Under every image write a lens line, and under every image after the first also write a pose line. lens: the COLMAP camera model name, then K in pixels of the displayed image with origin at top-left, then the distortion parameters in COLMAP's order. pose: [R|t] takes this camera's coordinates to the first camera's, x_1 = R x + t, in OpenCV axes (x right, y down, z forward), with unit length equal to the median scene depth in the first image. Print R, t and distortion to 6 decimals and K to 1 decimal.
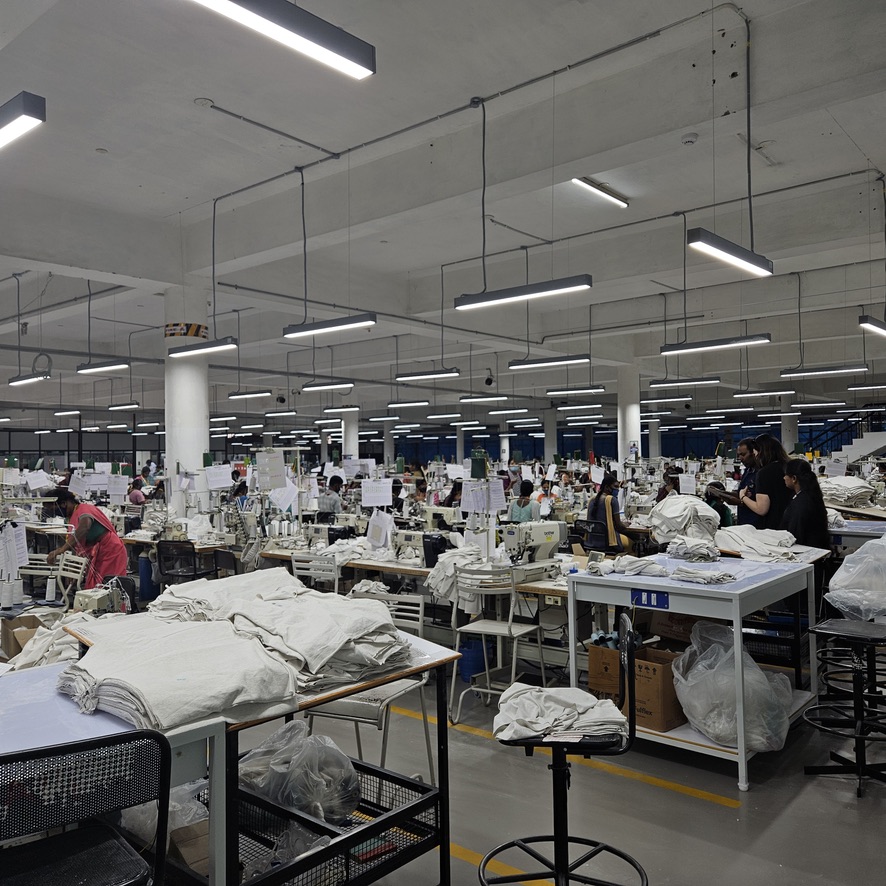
lens RADIAL K [[798.6, 0, 443.0], [0, 798.6, 443.0], [0, 0, 1]] dist [0.102214, -0.106884]
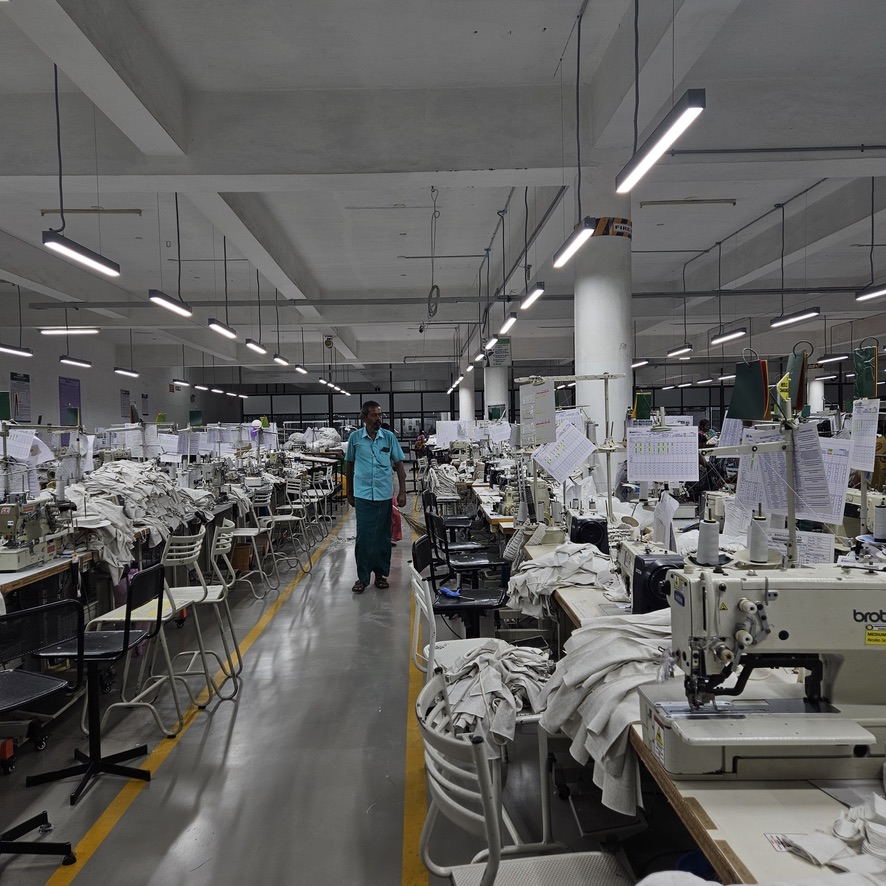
lens RADIAL K [[798.6, 0, 443.0], [0, 798.6, 443.0], [0, 0, 1]] dist [0.102214, -0.106884]
pose [[0.684326, 0.003151, -0.729169, 0.908592], [0.036665, 0.998577, 0.038726, -0.032075], [0.728254, -0.053236, 0.683237, -0.763449]]
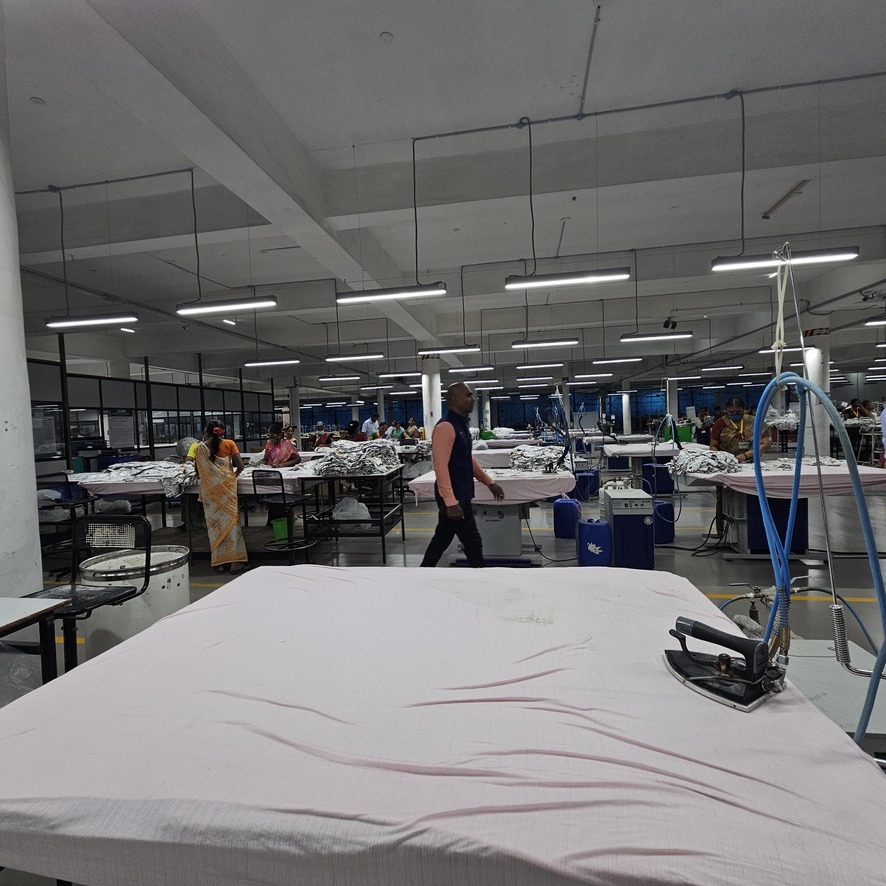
lens RADIAL K [[489.2, 0, 441.3], [0, 489.2, 439.2], [0, 0, 1]] dist [0.002486, 0.000923]
pose [[0.853581, -0.046225, 0.518904, -0.816283], [0.021581, 0.998338, 0.053434, 0.022733], [-0.520512, -0.034412, 0.853161, 0.720553]]
